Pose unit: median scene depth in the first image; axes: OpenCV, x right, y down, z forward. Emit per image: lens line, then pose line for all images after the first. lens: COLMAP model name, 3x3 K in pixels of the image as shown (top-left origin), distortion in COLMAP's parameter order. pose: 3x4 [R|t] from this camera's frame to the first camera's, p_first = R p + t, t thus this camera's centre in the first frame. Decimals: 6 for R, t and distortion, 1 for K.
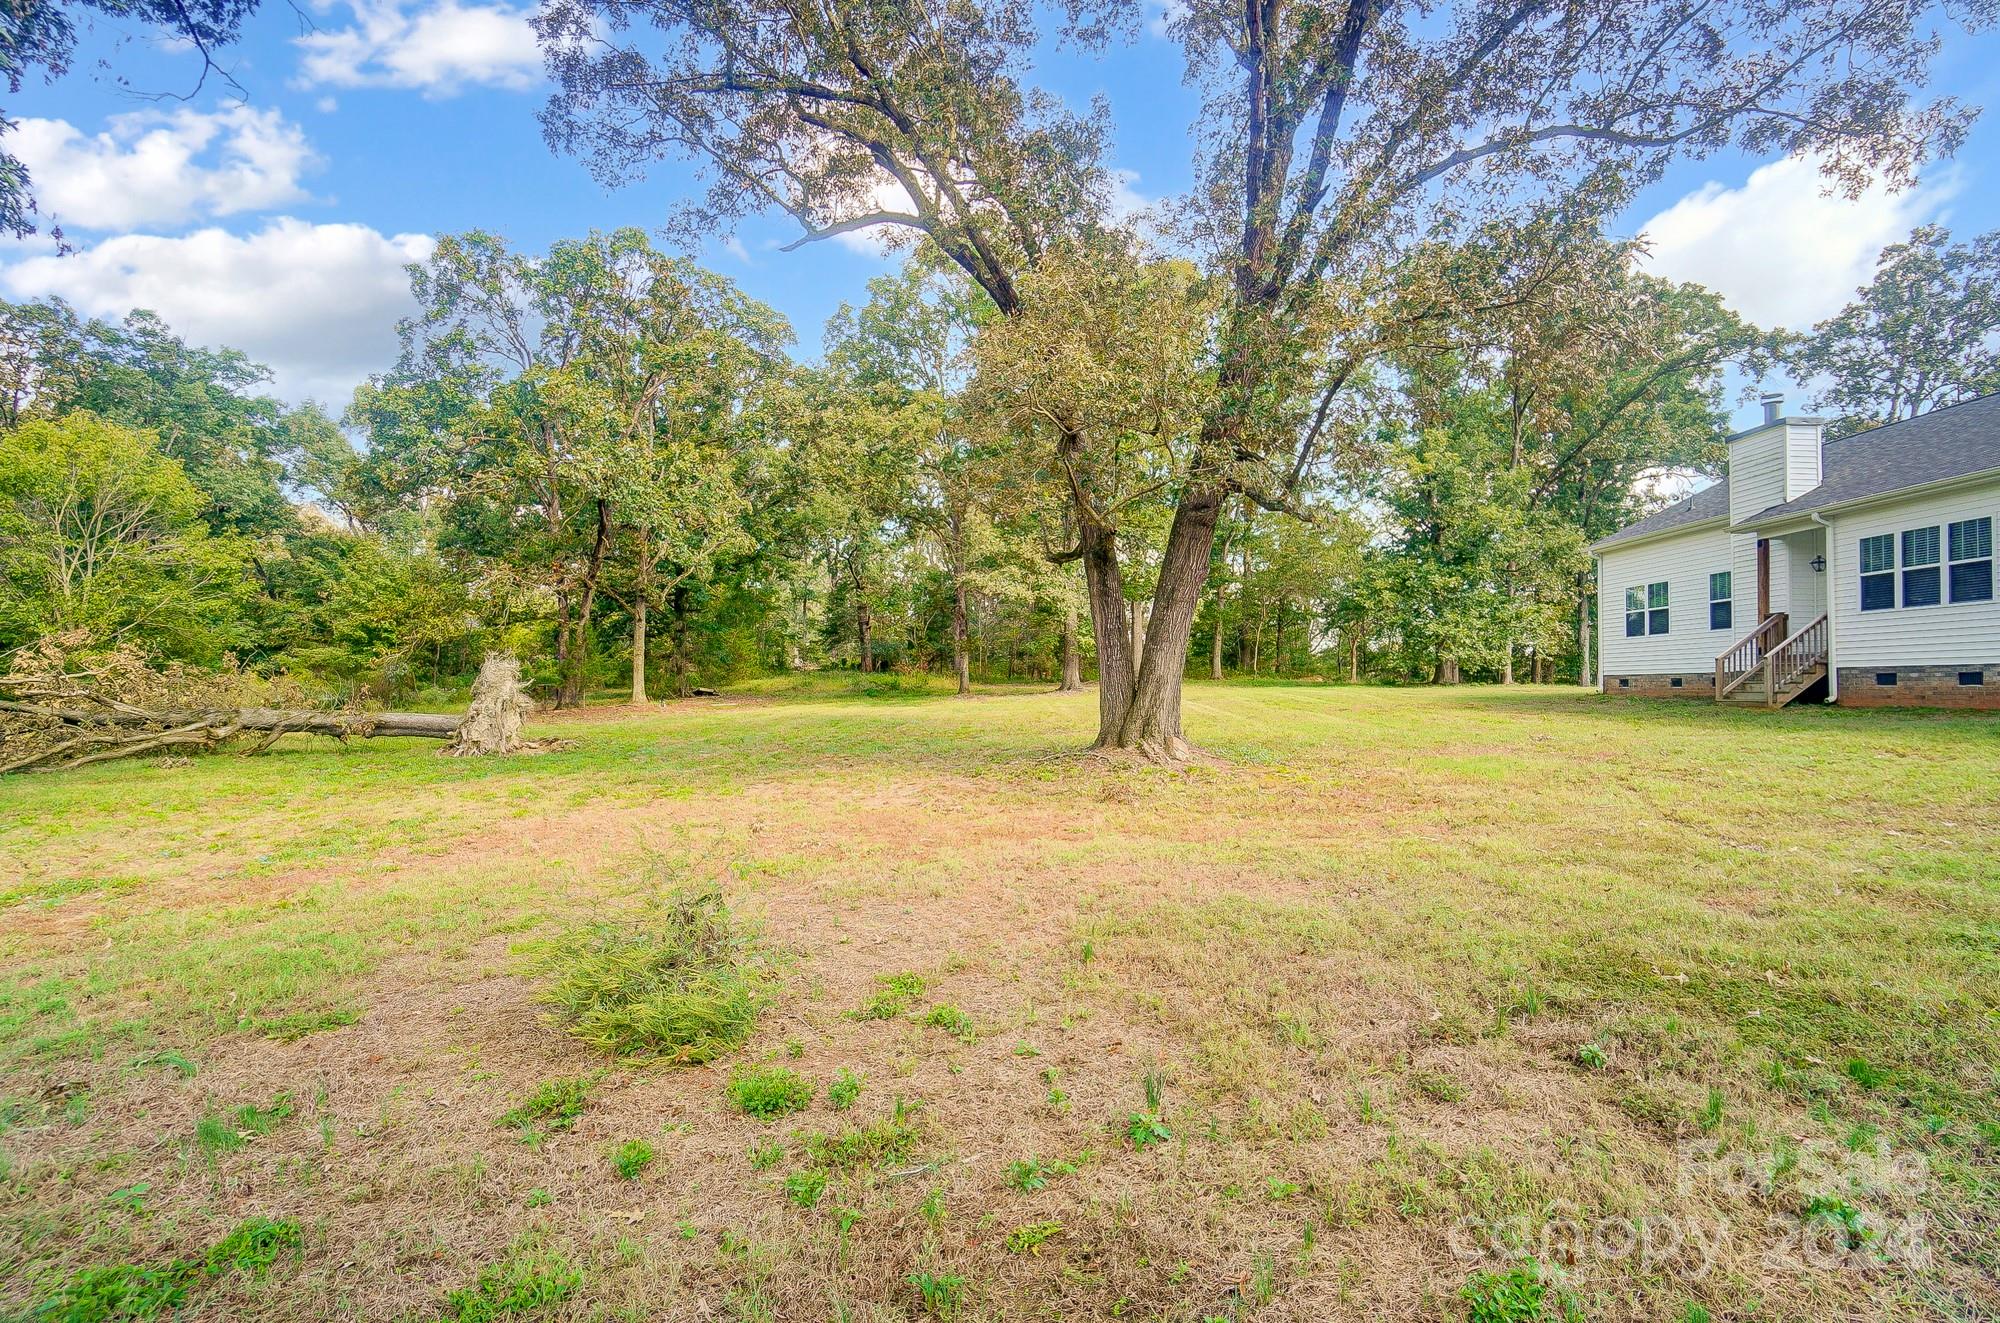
lens RADIAL K [[885.2, 0, 1008.0], [0, 885.2, 653.2], [0, 0, 1]] dist [0.056957, -0.000419]
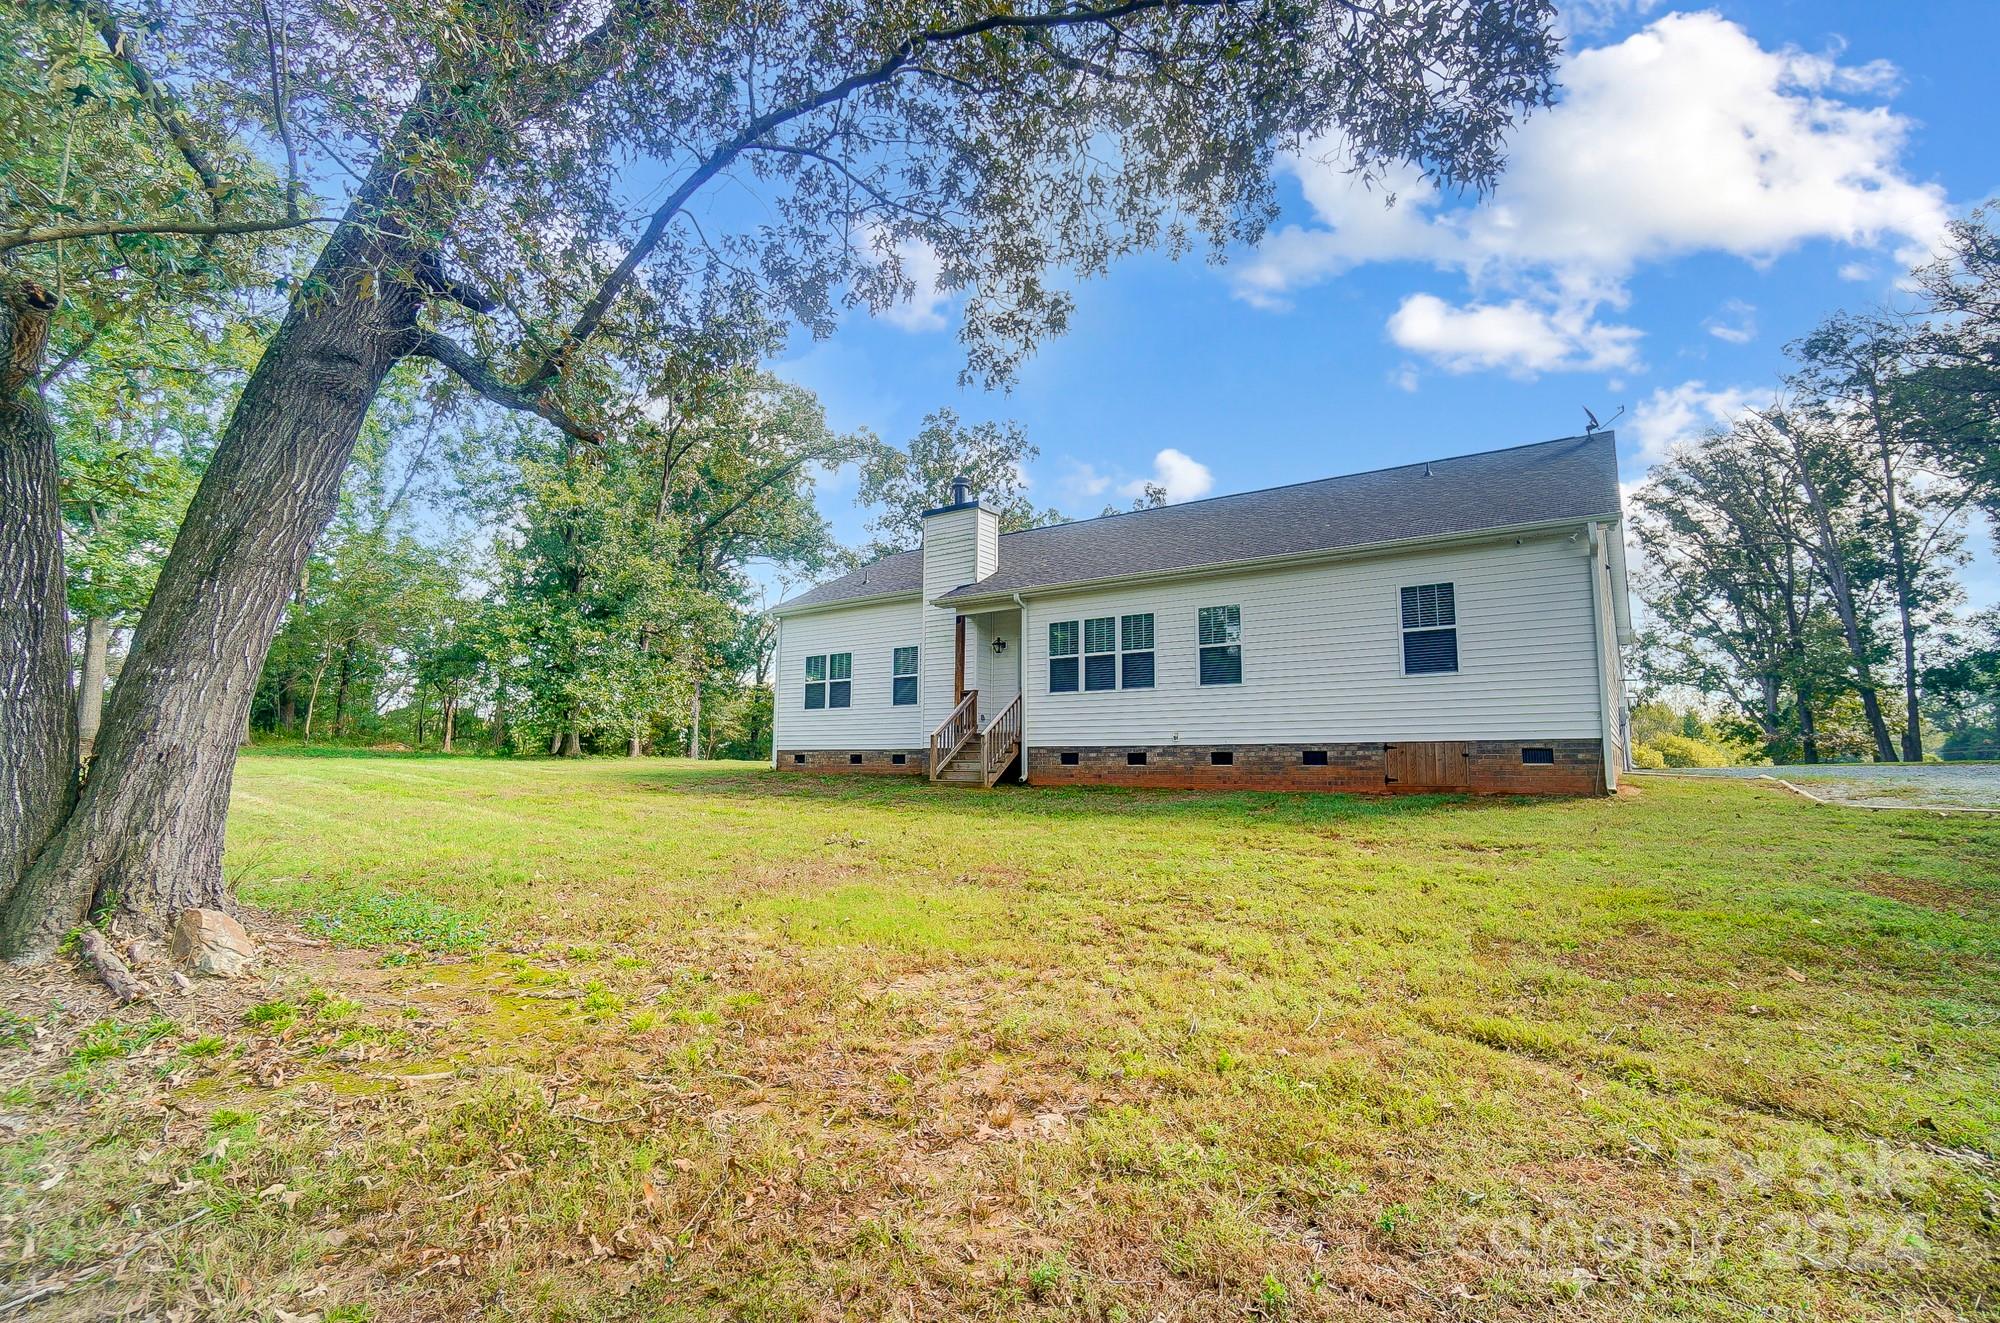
lens RADIAL K [[898.8, 0, 1000.0], [0, 898.8, 661.5], [0, 0, 1]] dist [-0.066696, 0.020151]
pose [[0.572207, 0.089866, 0.815171, 0.058996], [-0.033875, 0.995720, -0.085992, 0.007260], [-0.819410, 0.021591, 0.572802, 0.409825]]
